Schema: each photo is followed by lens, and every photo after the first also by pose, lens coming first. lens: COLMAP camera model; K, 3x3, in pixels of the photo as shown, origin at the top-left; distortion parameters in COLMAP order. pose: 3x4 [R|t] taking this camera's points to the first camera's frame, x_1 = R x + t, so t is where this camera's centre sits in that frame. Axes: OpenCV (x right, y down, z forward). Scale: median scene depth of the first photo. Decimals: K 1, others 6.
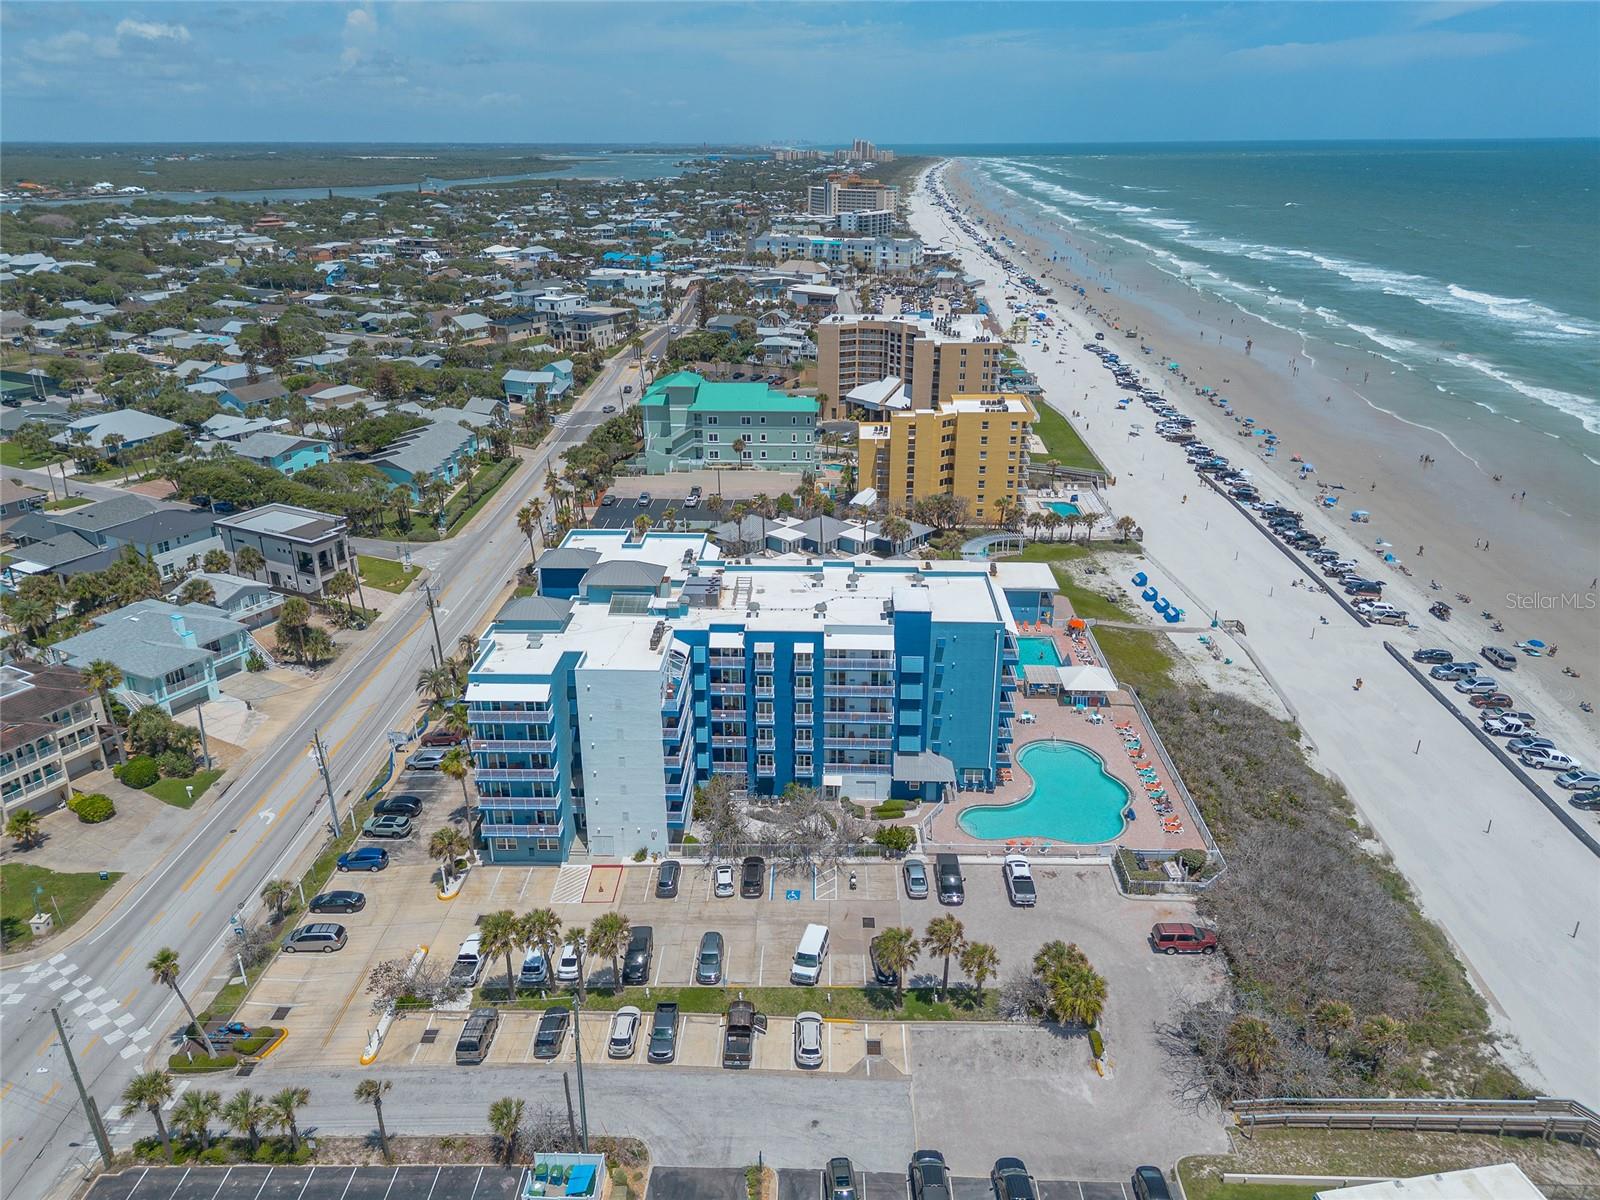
lens RADIAL K [[1143.1, 0, 793.7], [0, 1143.1, 610.3], [0, 0, 1]] dist [0.077088, -0.079720]
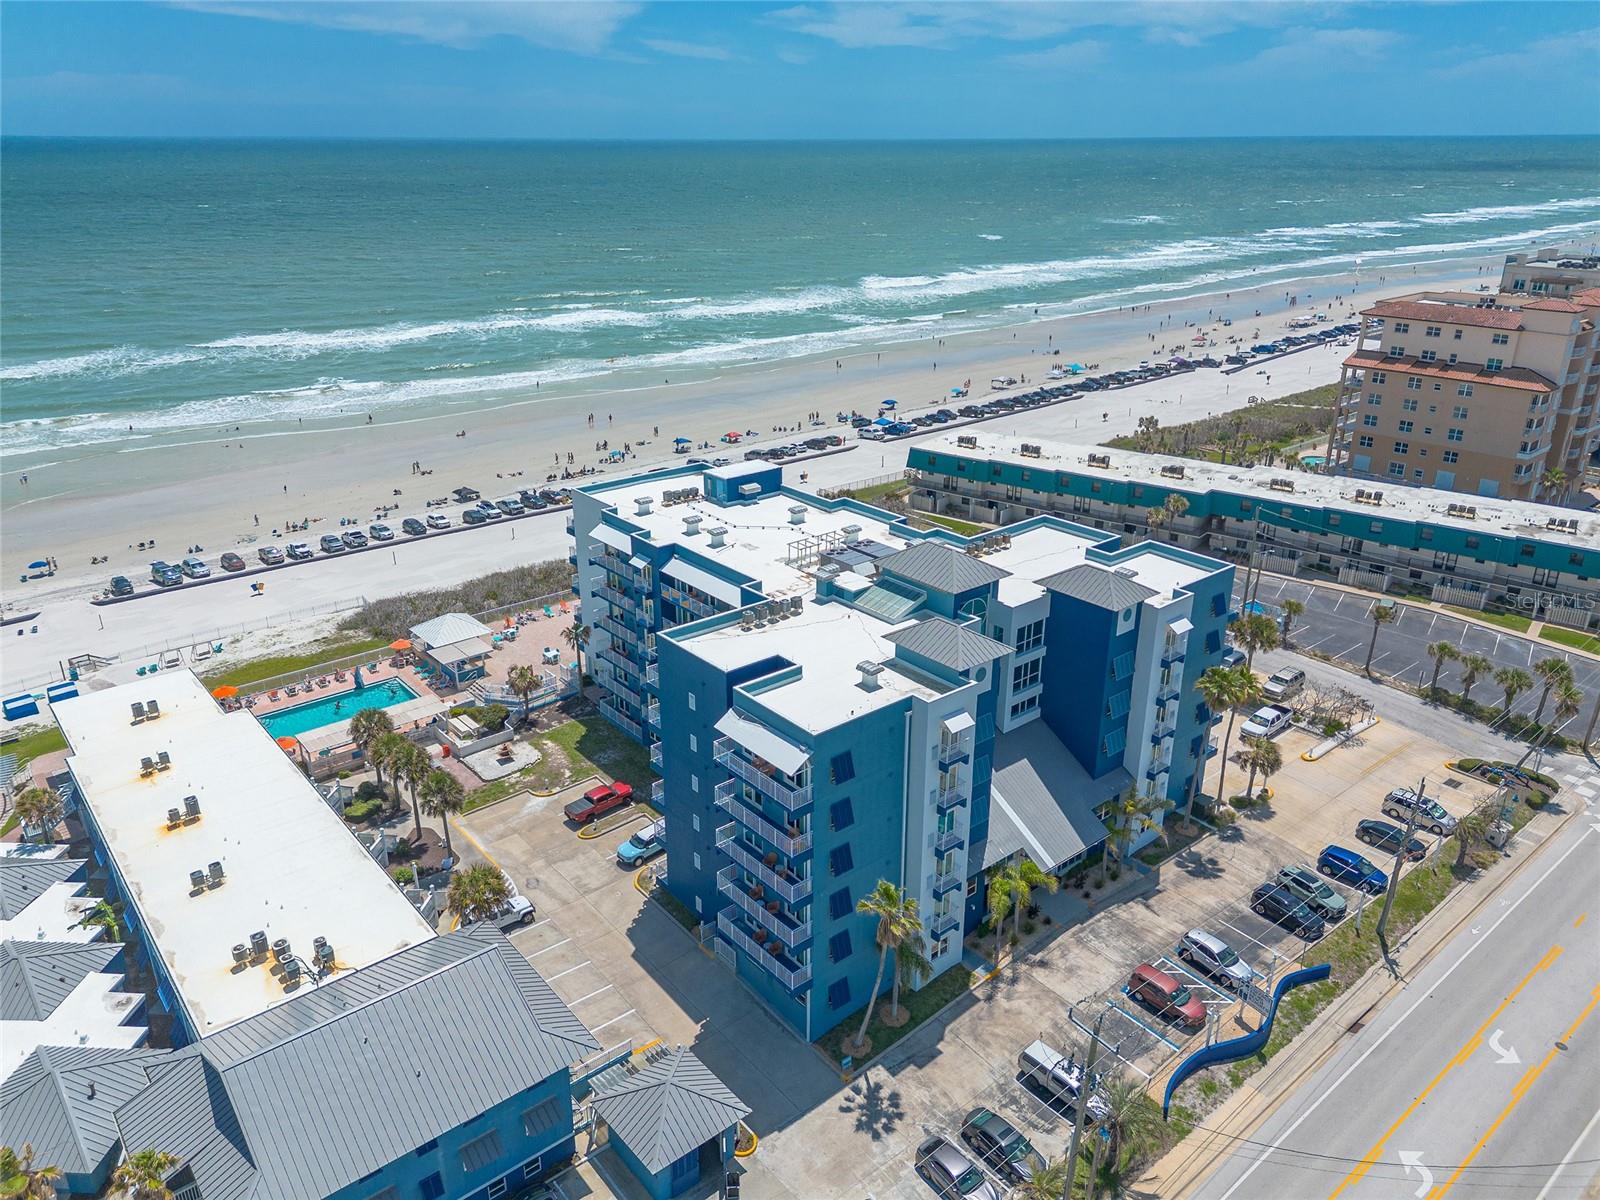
lens RADIAL K [[1118.9, 0, 800.0], [0, 1118.9, 600.0], [0, 0, 1]] dist [0.078752, -0.082673]
pose [[-0.671380, -0.272816, 0.689072, -0.479692], [0.286140, 0.762261, 0.580587, -0.363918], [-0.683646, 0.586966, -0.433703, 1.183147]]
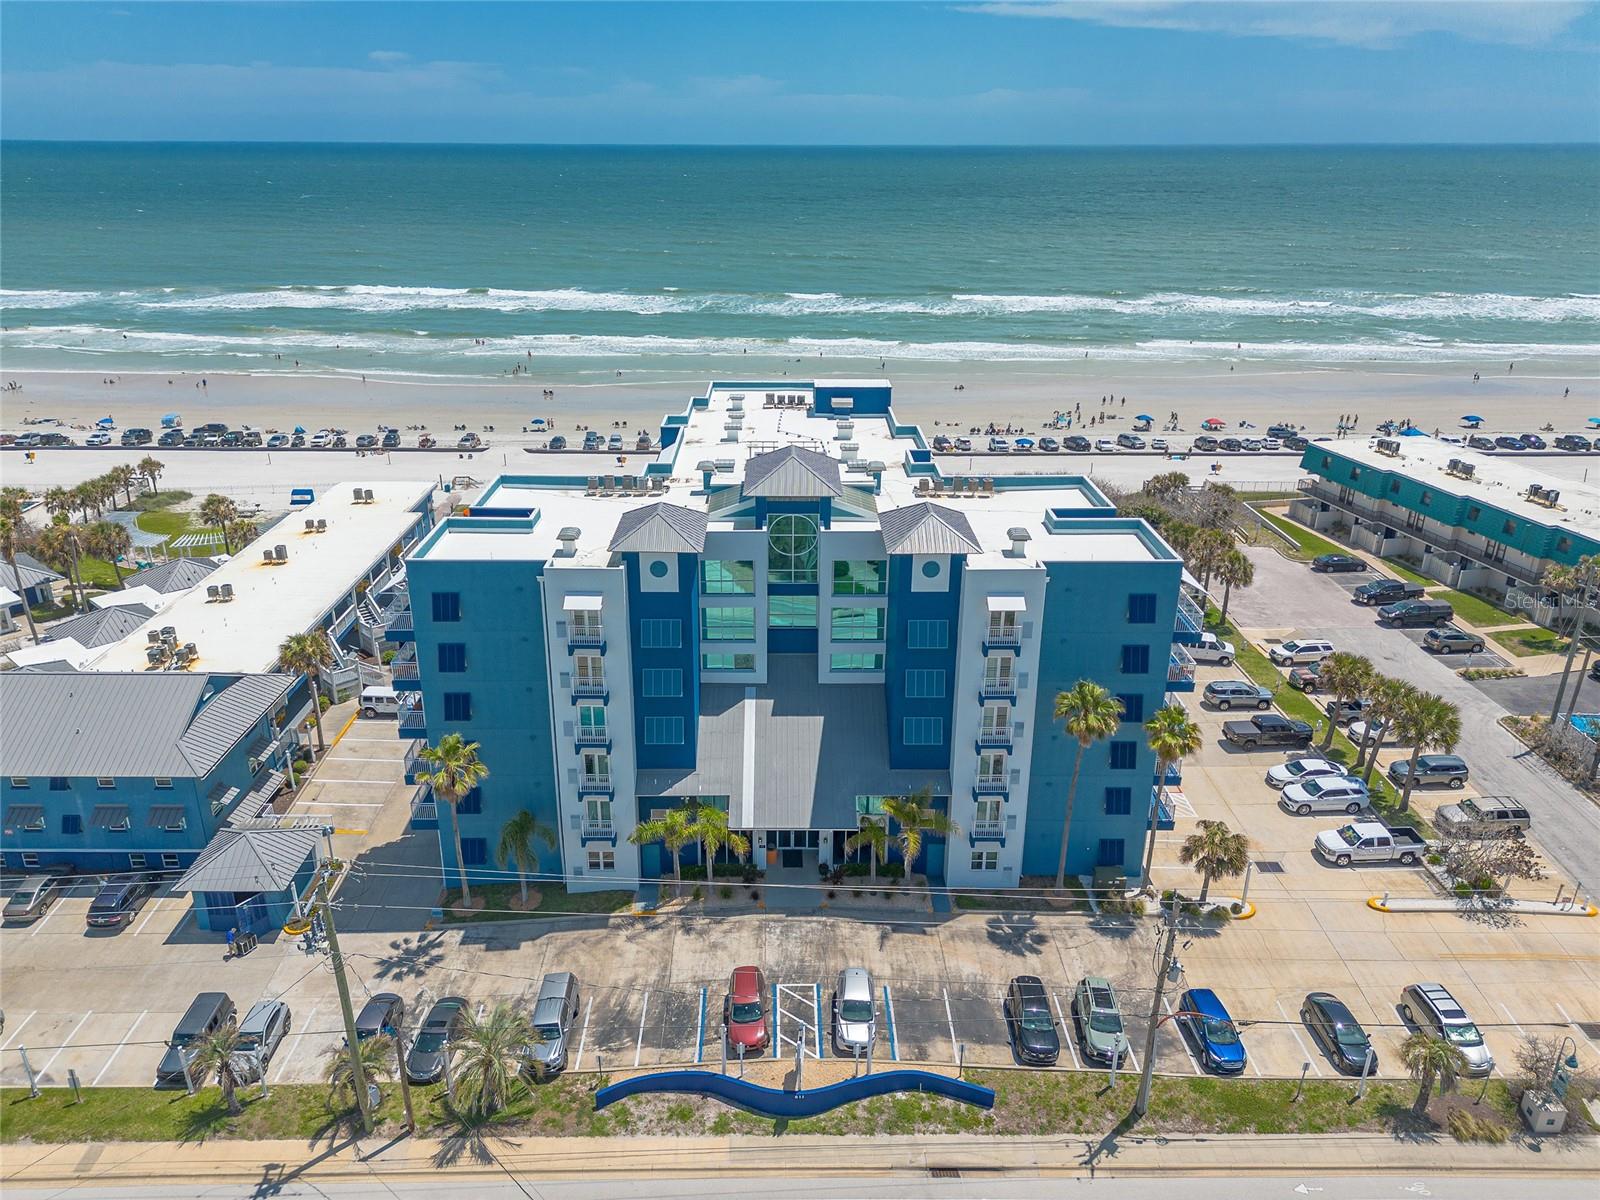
lens RADIAL K [[1128.5, 0, 796.3], [0, 1128.5, 600.8], [0, 0, 1]] dist [0.068446, -0.059706]
pose [[-0.052345, -0.366094, 0.929105, -0.616052], [0.376720, 0.854402, 0.357883, -0.156418], [-0.924847, 0.368746, 0.093191, 0.849271]]
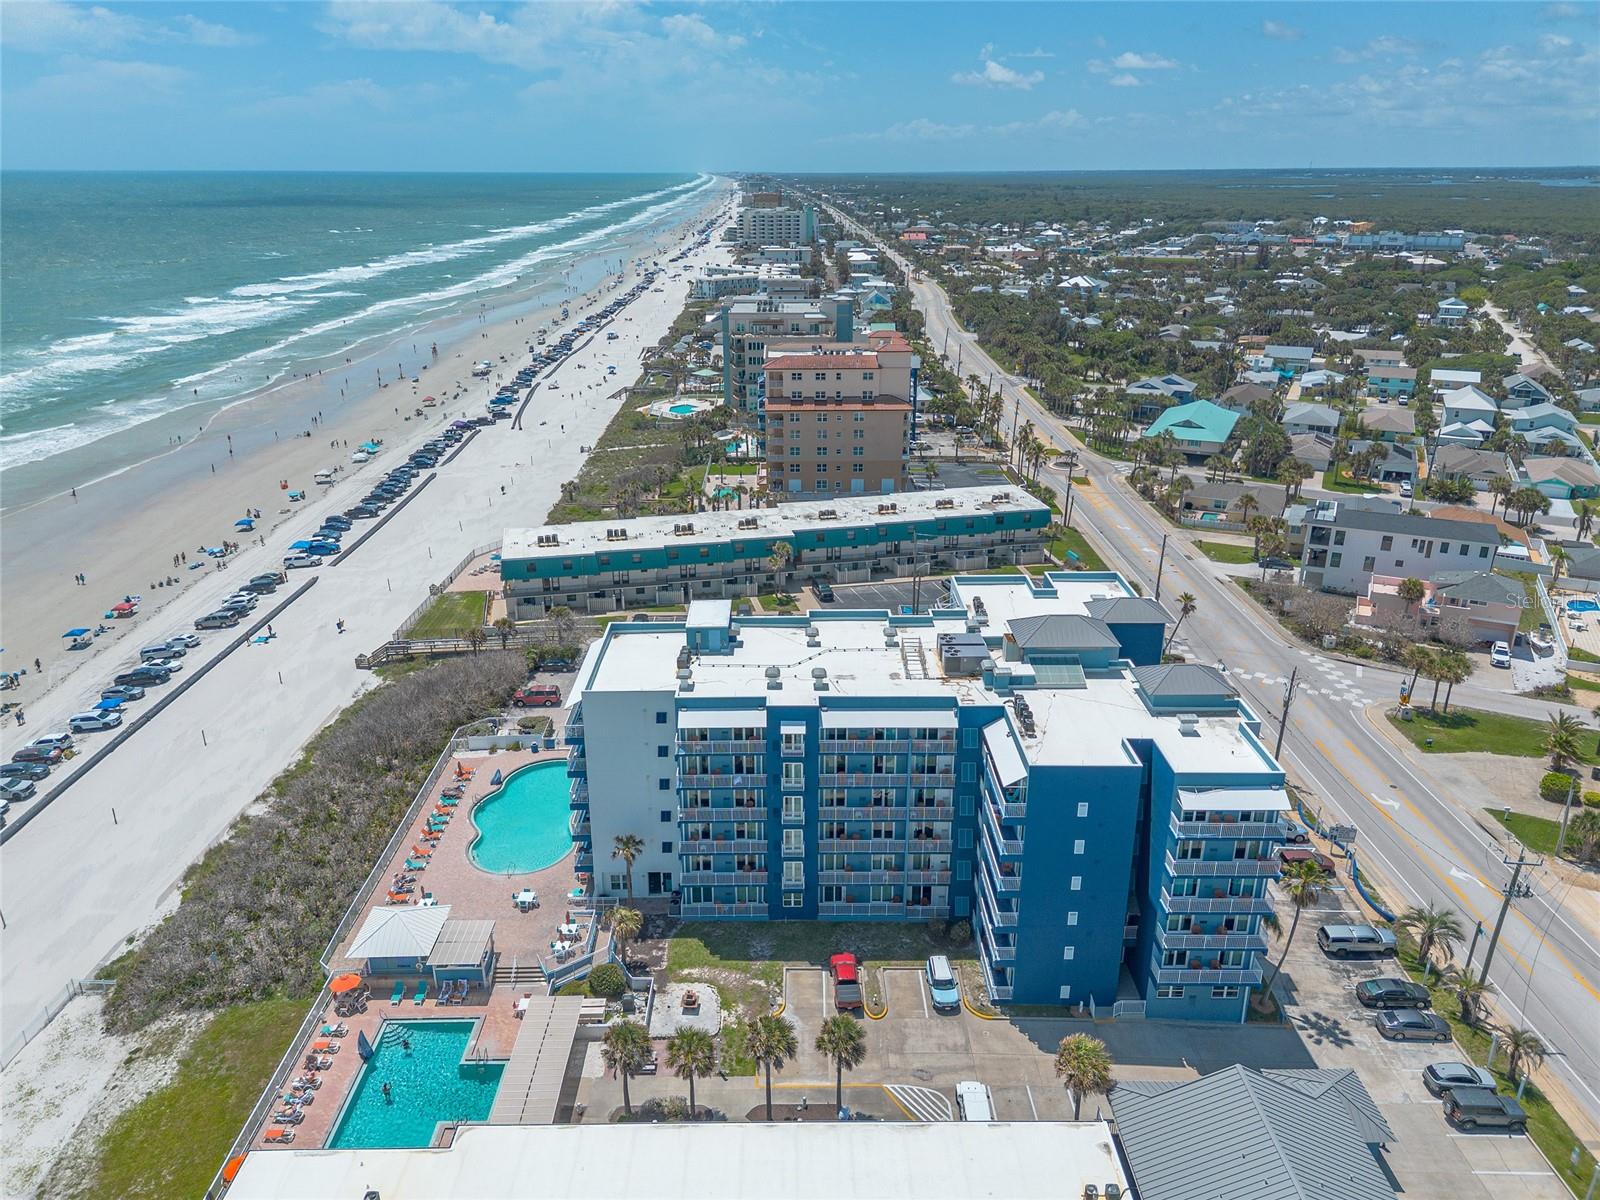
lens RADIAL K [[1125.0, 0, 788.1], [0, 1125.0, 604.5], [0, 0, 1]] dist [0.077394, -0.076287]
pose [[-0.998882, 0.023906, -0.040774, 0.063710], [-0.010454, 0.729554, 0.683844, -0.507325], [0.046095, 0.683506, -0.728488, 1.359492]]
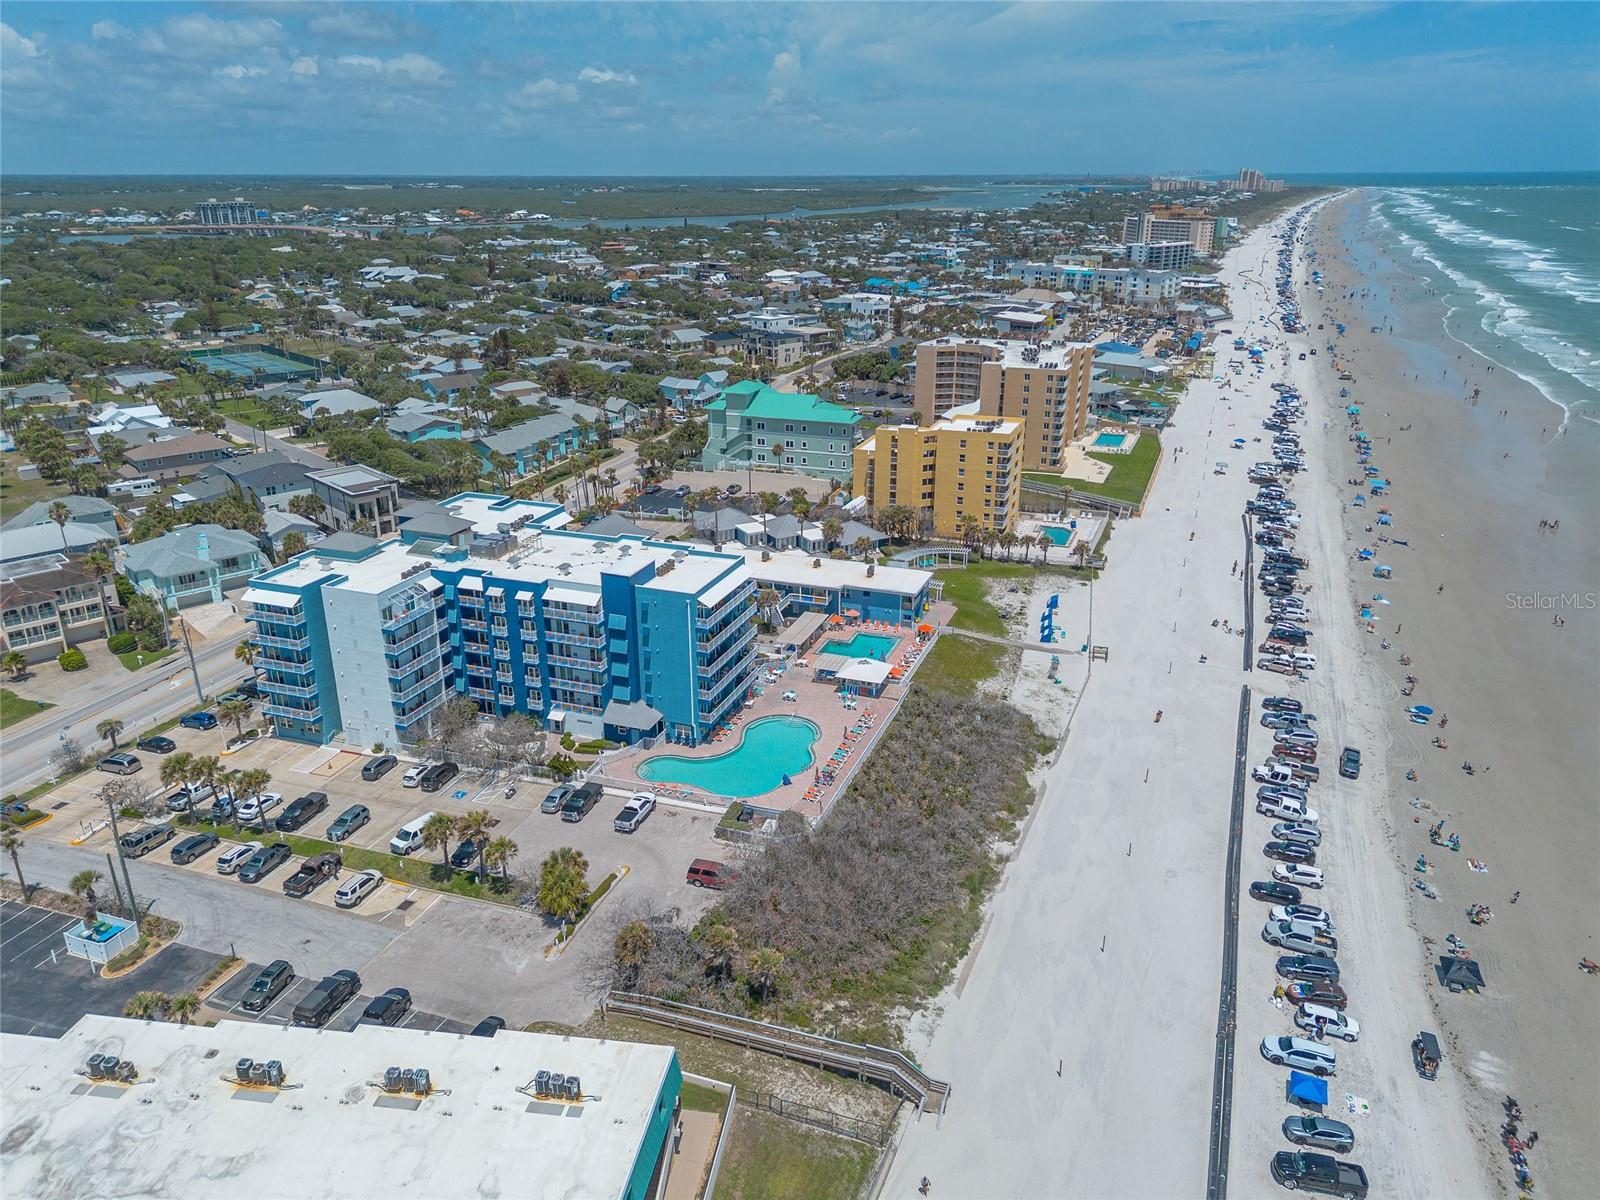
lens RADIAL K [[1143.1, 0, 793.7], [0, 1143.1, 610.3], [0, 0, 1]] dist [0.077088, -0.079720]
pose [[0.949502, 0.112232, -0.293001, 0.501485], [-0.119071, 0.992870, -0.005552, 0.017478], [0.290289, 0.040159, 0.956096, -0.039232]]
